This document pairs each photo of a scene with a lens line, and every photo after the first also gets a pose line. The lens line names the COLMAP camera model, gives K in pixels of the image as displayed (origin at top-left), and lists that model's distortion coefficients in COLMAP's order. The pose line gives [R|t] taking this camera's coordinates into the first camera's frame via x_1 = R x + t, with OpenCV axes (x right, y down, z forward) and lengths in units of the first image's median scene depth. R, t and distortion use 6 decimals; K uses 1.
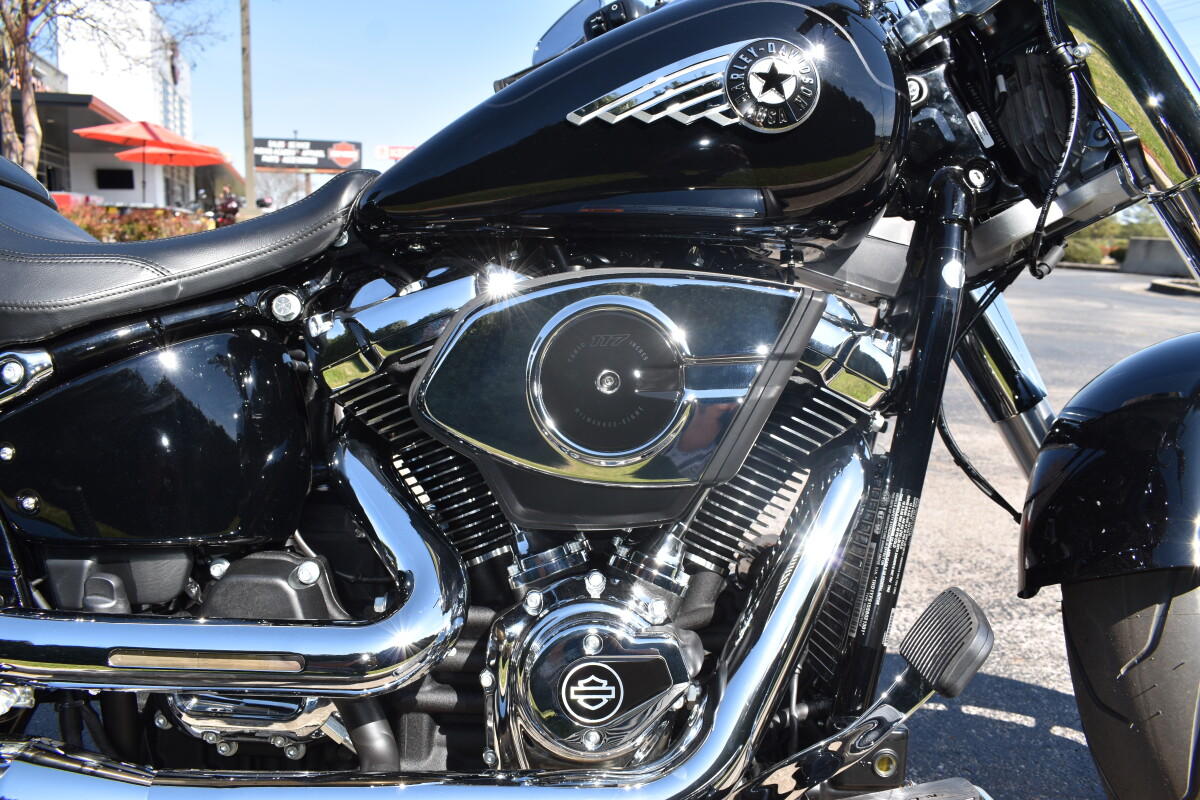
lens RADIAL K [[948.0, 0, 605.4], [0, 948.0, 403.1], [0, 0, 1]] dist [-0.094532, 0.017454]
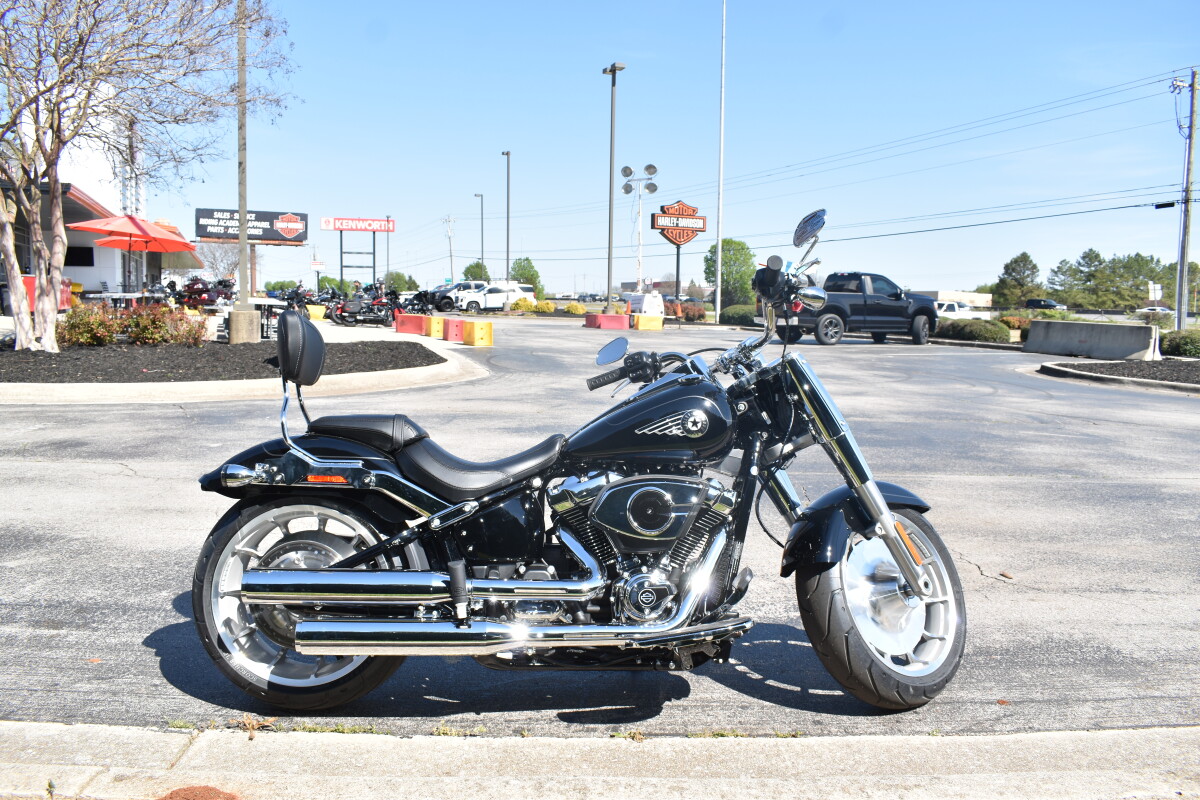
lens RADIAL K [[948.0, 0, 605.4], [0, 948.0, 403.1], [0, 0, 1]] dist [-0.094532, 0.017454]
pose [[0.998144, -0.005433, 0.060654, -0.299803], [0.009694, 0.997486, -0.070191, -0.140650], [-0.060120, 0.070649, 0.995688, -2.041491]]
